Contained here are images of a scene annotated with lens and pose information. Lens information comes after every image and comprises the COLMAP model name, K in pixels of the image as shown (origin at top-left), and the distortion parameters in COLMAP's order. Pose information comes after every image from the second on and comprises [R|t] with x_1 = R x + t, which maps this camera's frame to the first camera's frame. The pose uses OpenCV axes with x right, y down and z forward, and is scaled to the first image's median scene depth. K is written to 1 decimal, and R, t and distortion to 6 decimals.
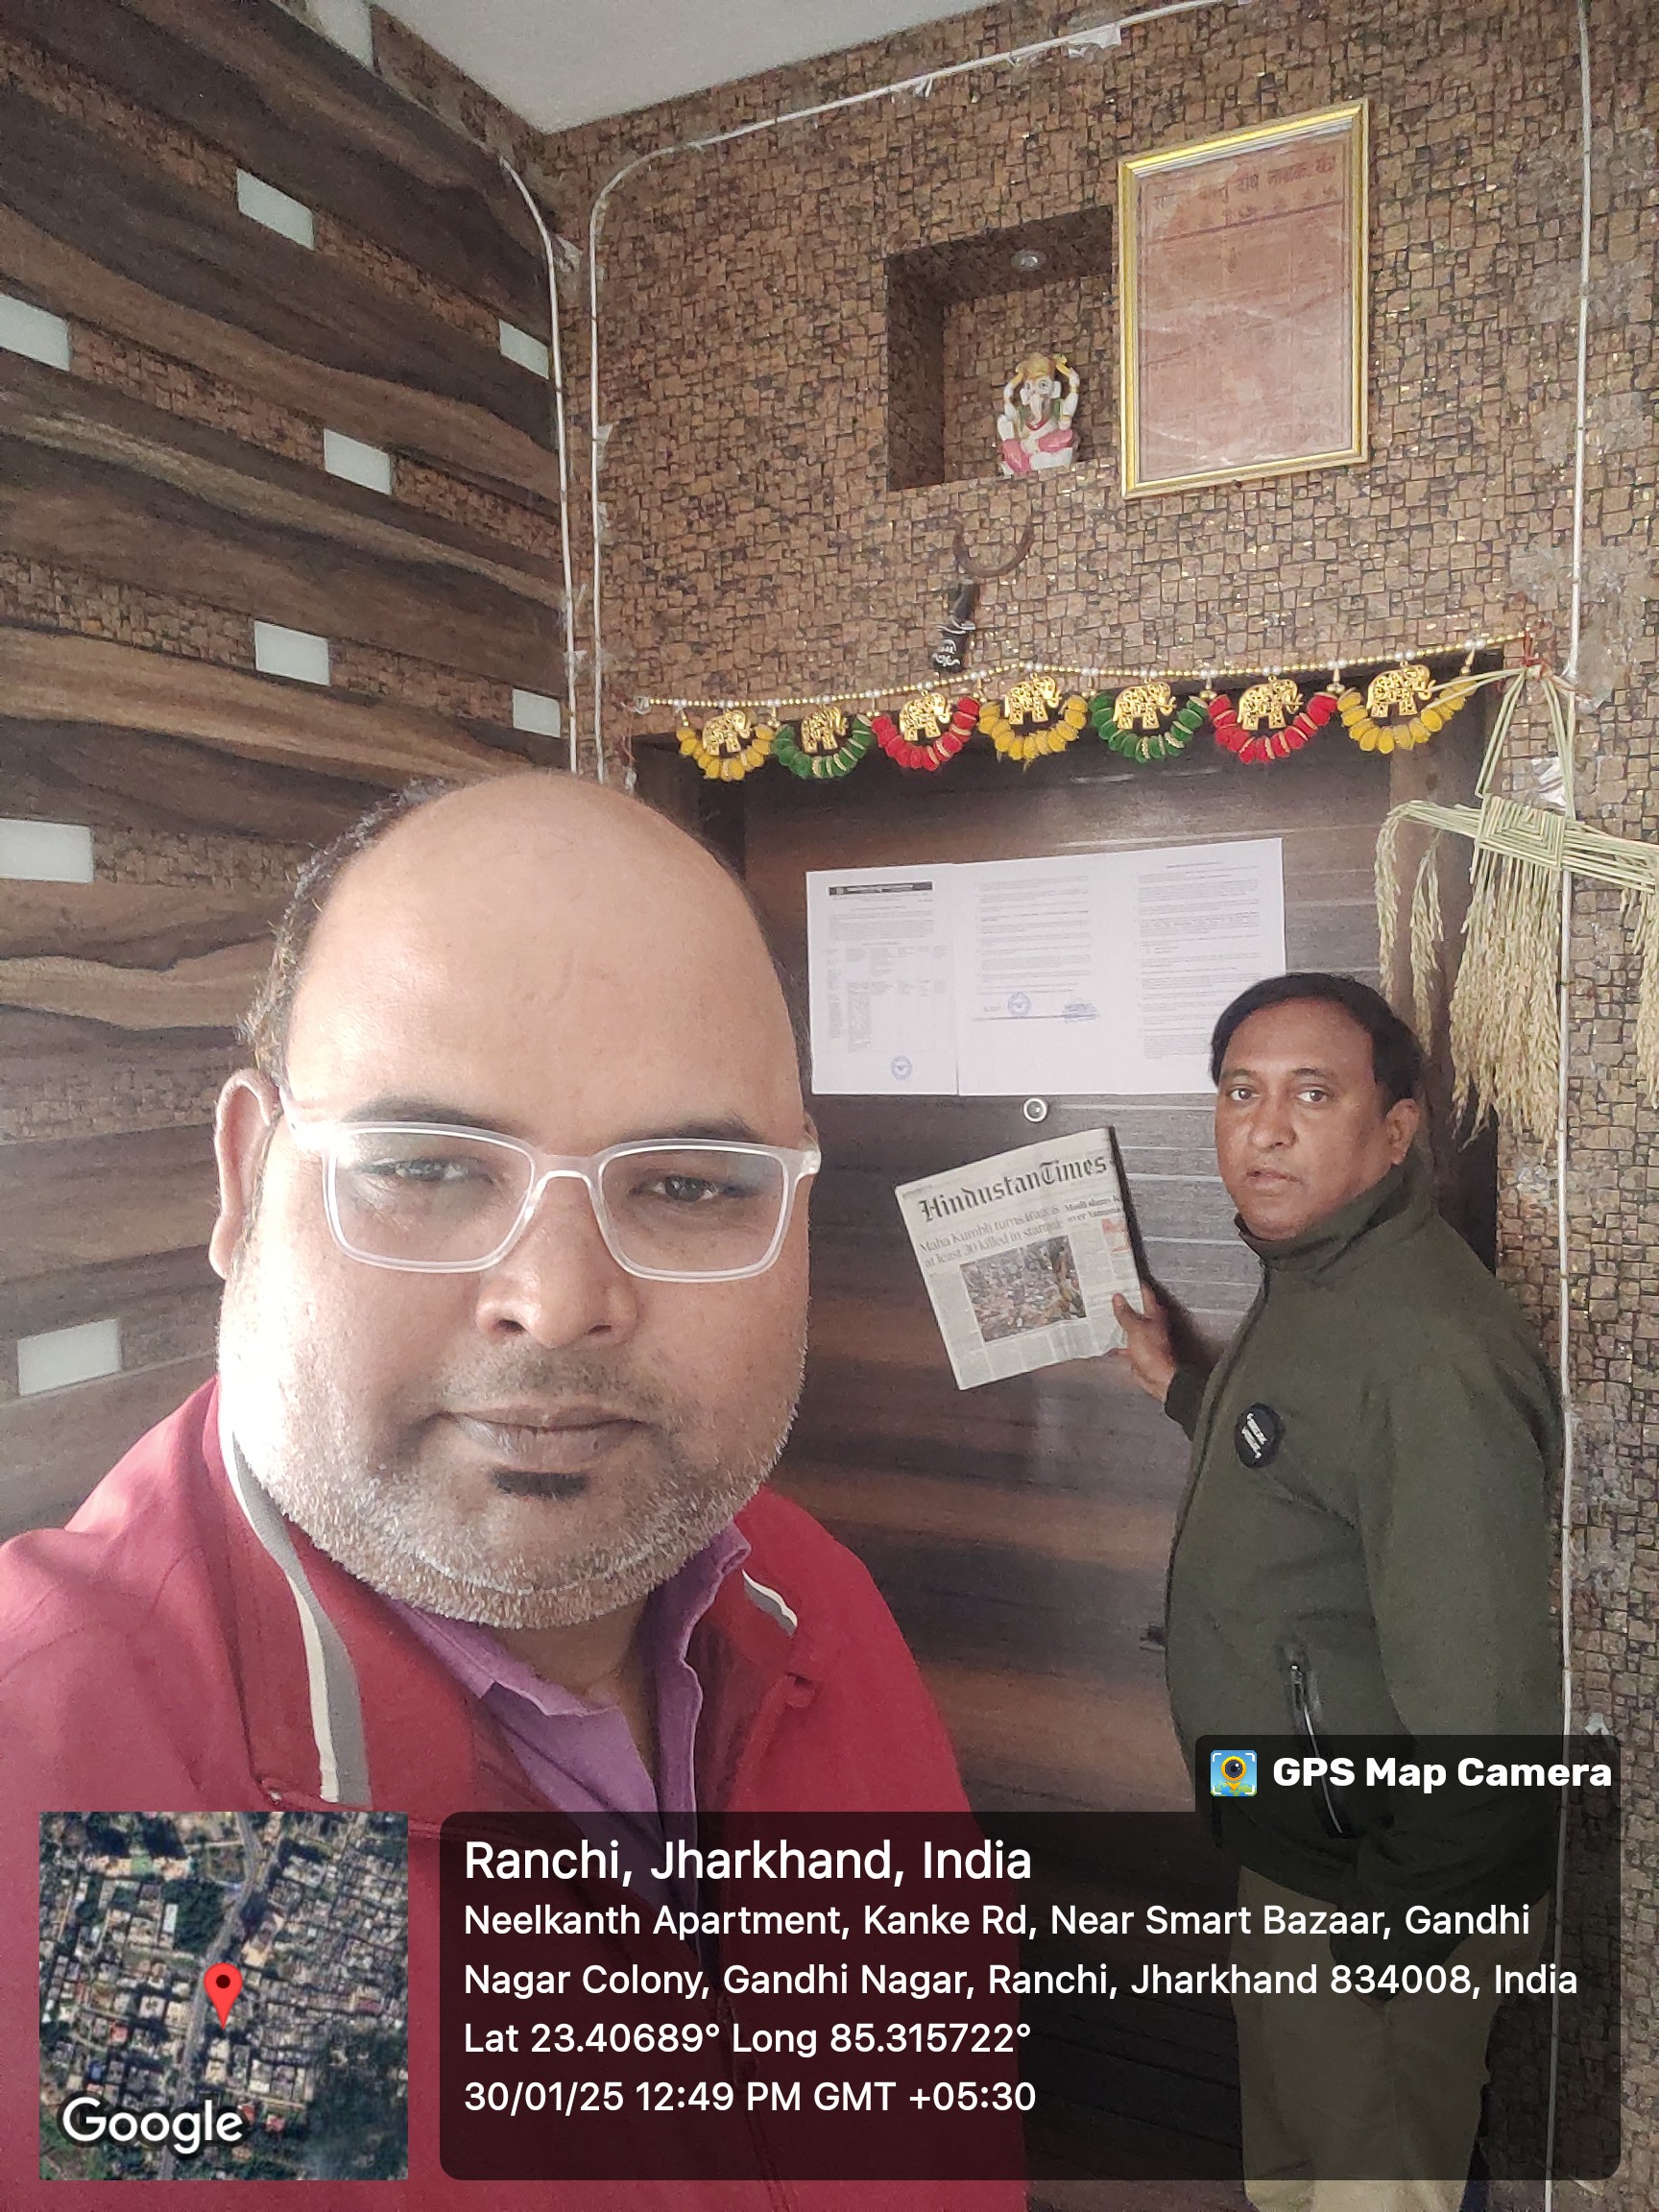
lens RADIAL K [[1692.1, 0, 820.3], [0, 1692.1, 1094.7], [0, 0, 1]] dist [0.024393, -0.021249]
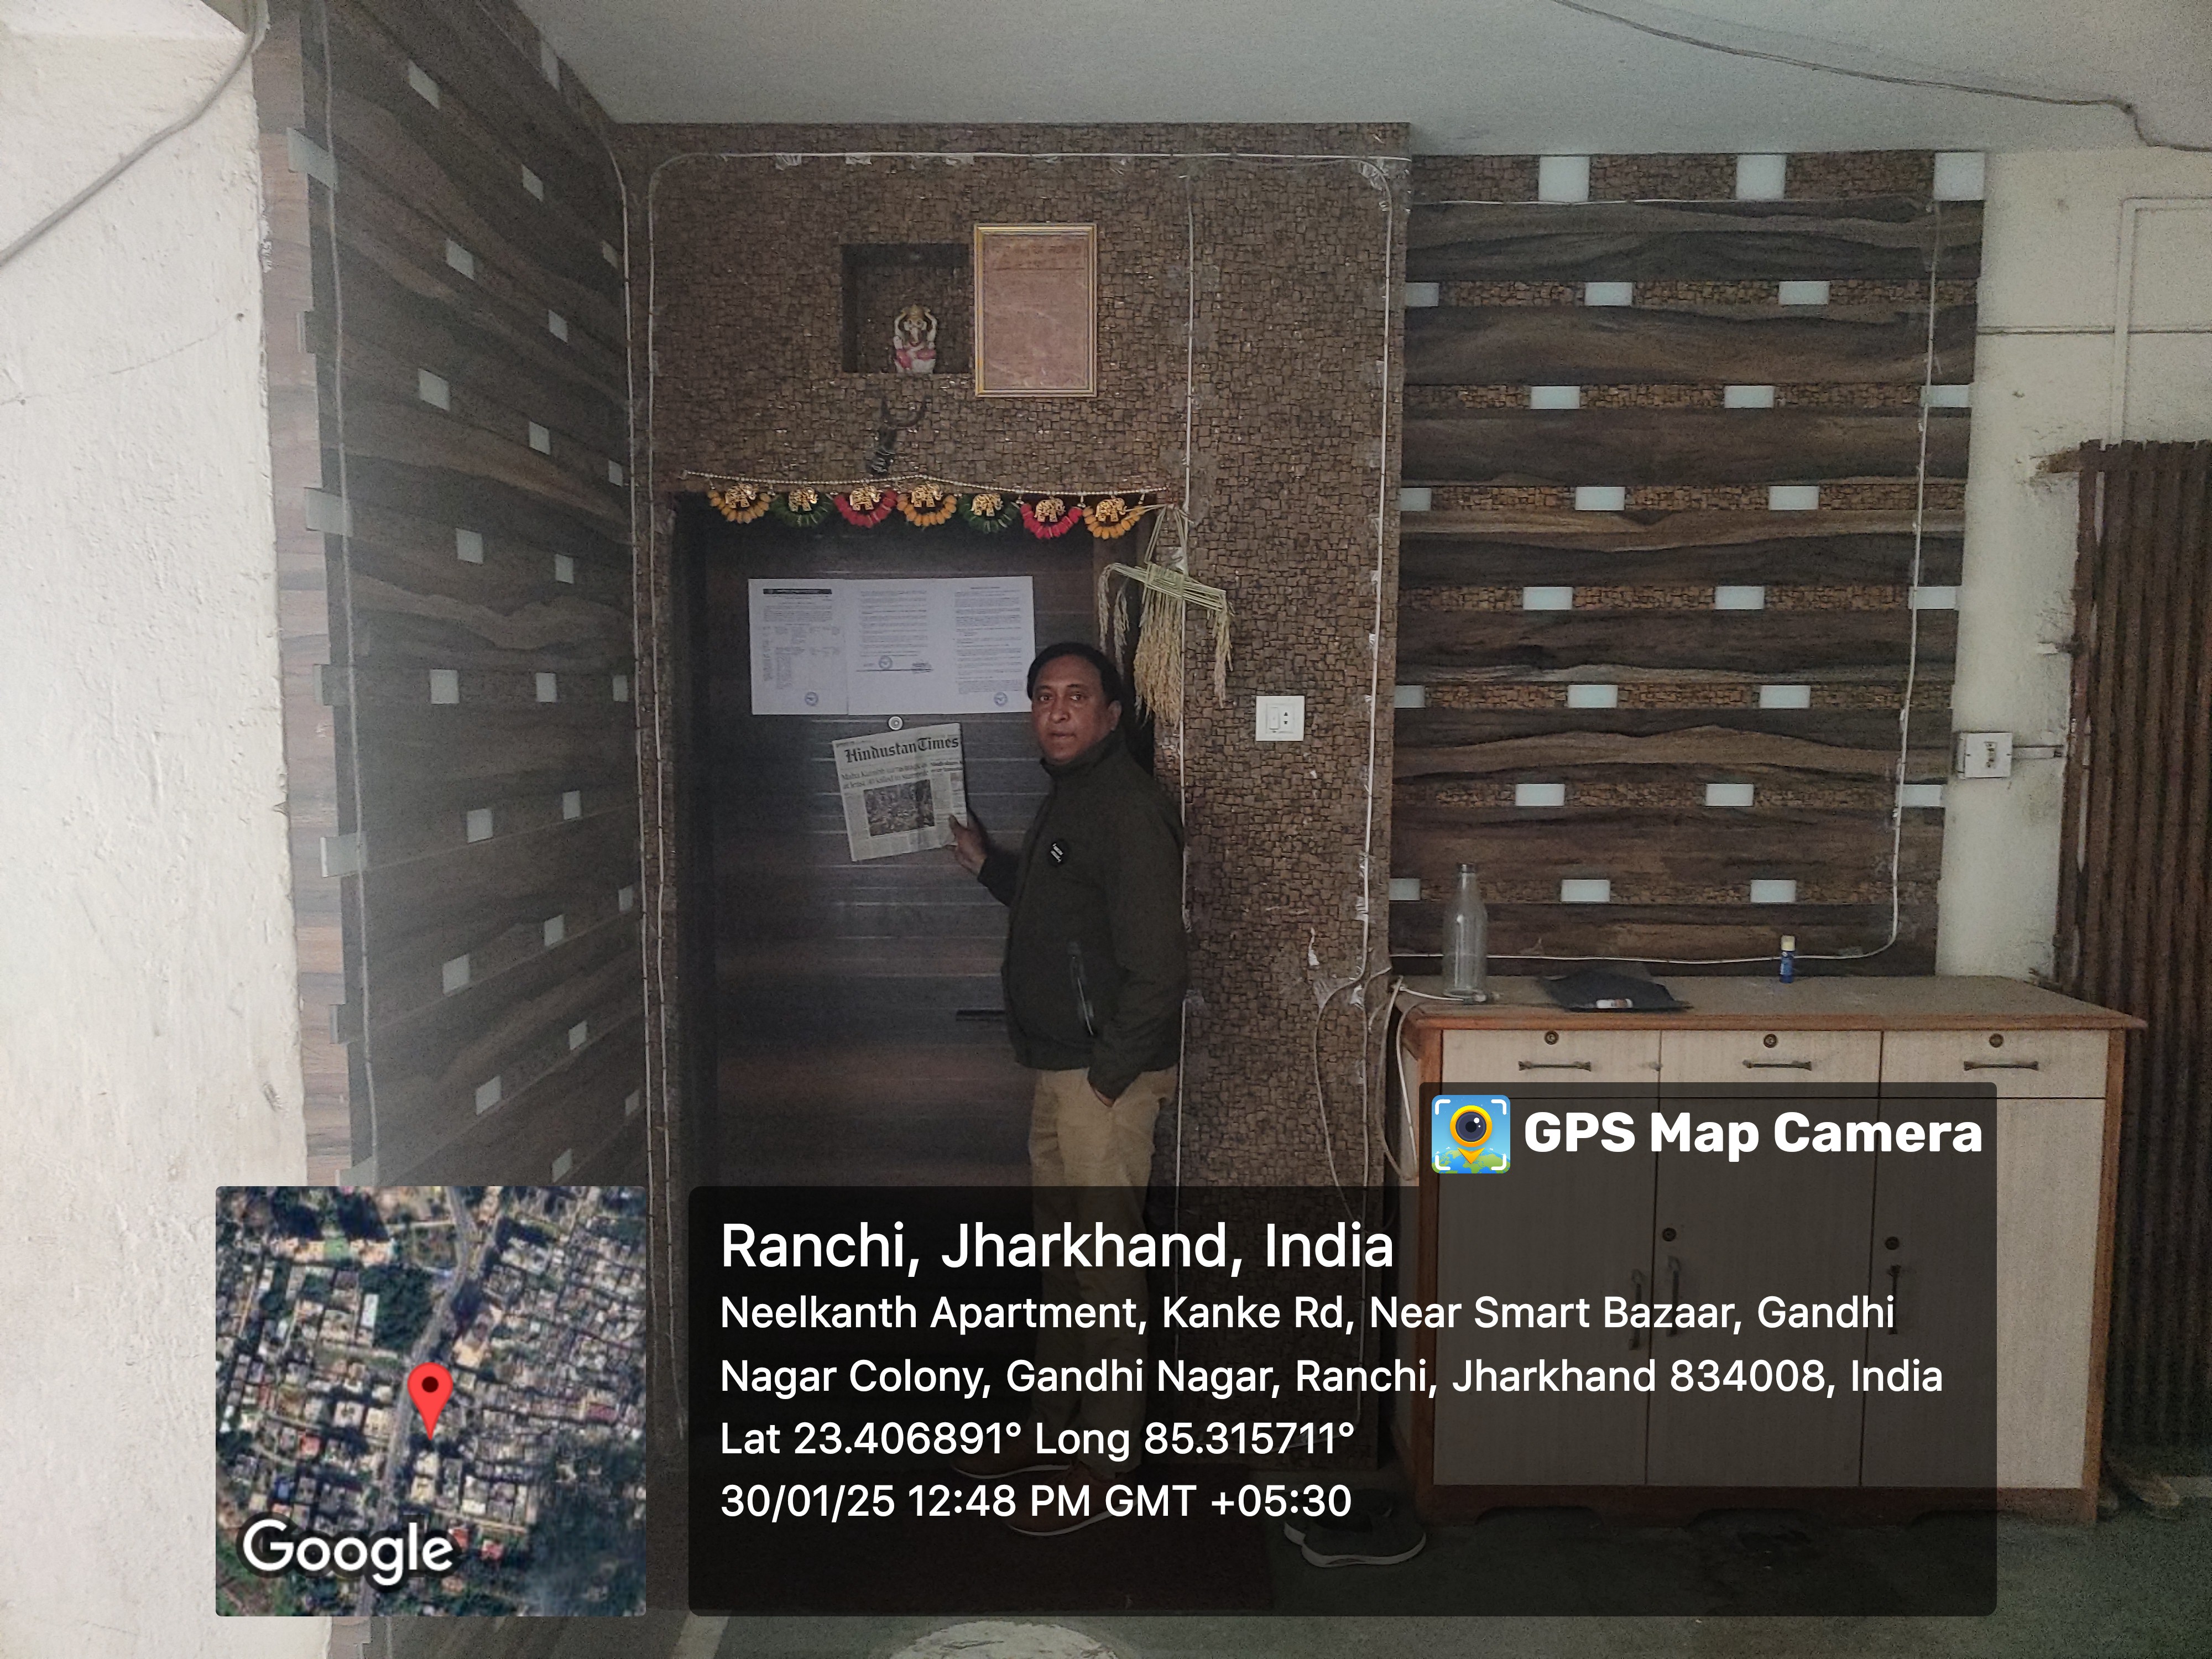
lens RADIAL K [[1507.5, 0, 1101.7], [0, 1507.5, 827.9], [0, 0, 1]] dist [0.019861, -0.013323]
pose [[0.898818, -0.013879, 0.438103, -0.457708], [0.005980, 0.999794, 0.019404, 0.110791], [-0.438282, -0.014820, 0.898715, -0.627581]]
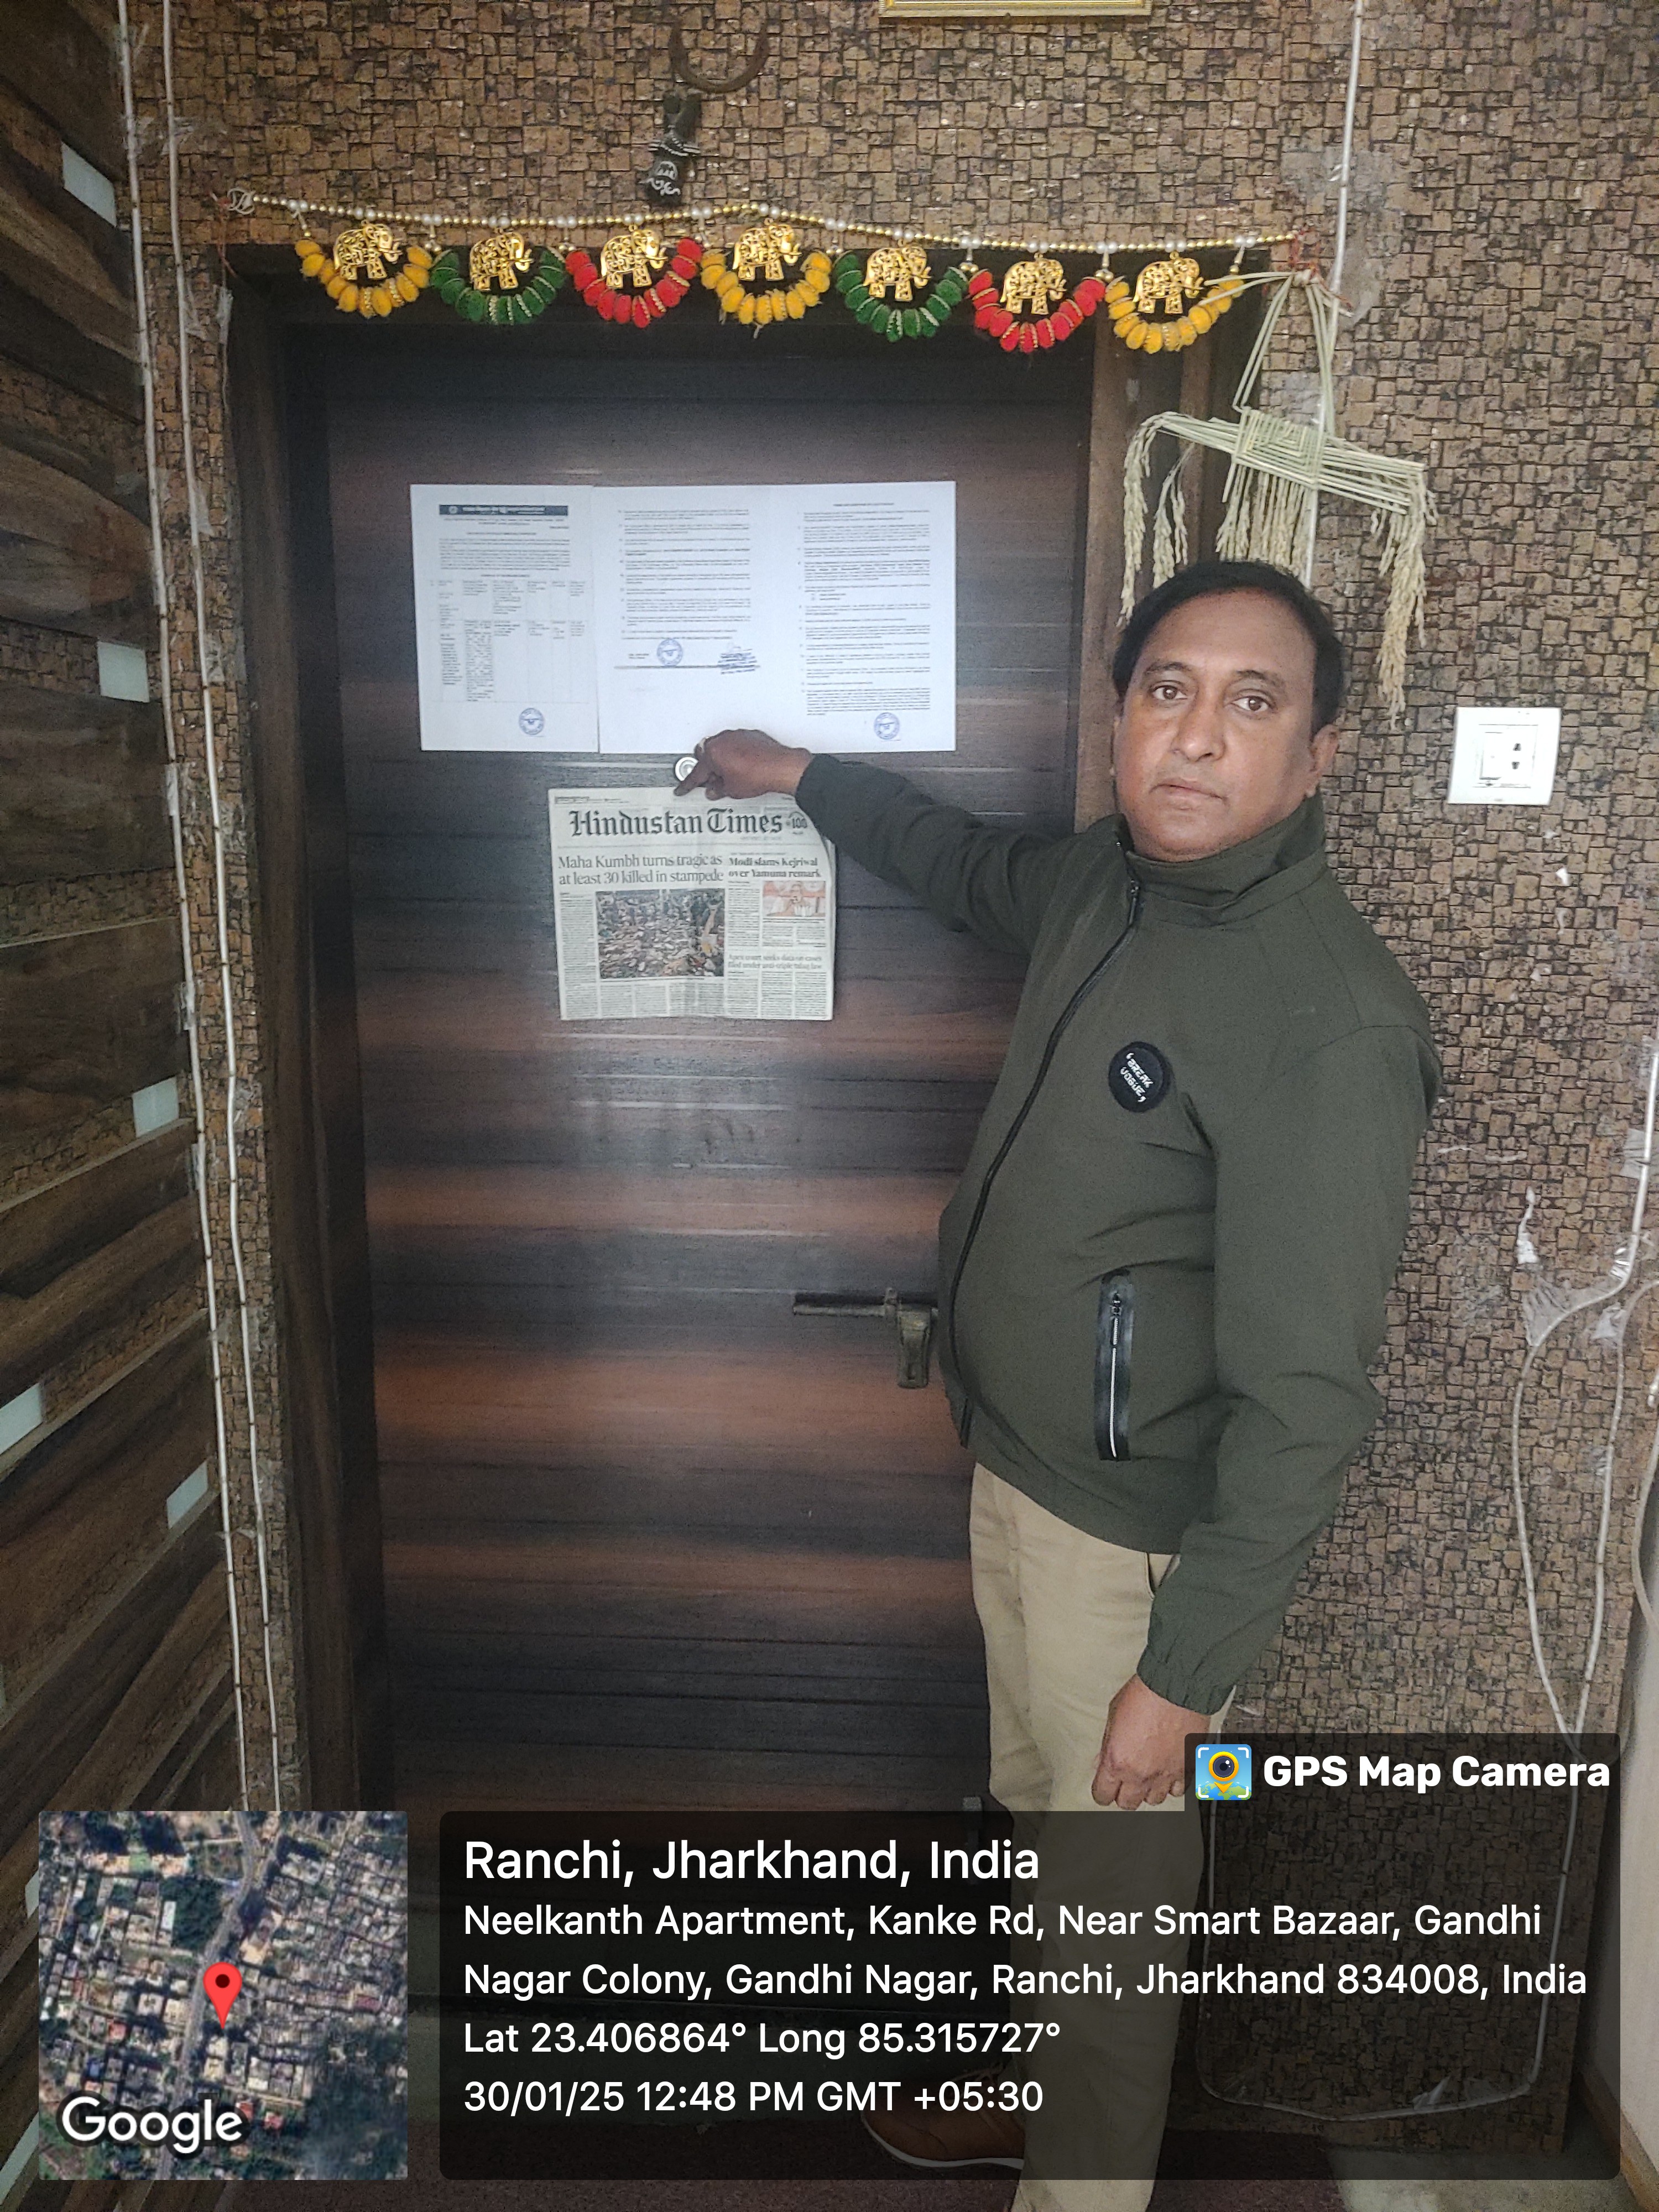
lens RADIAL K [[1507.5, 0, 828.7], [0, 1507.5, 1093.7], [0, 0, 1]] dist [0.019861, -0.013323]
pose [[0.909487, -0.042638, 0.413539, -0.192689], [-0.009330, 0.992383, 0.122840, 0.104419], [-0.415627, -0.115580, 0.902162, 0.240777]]
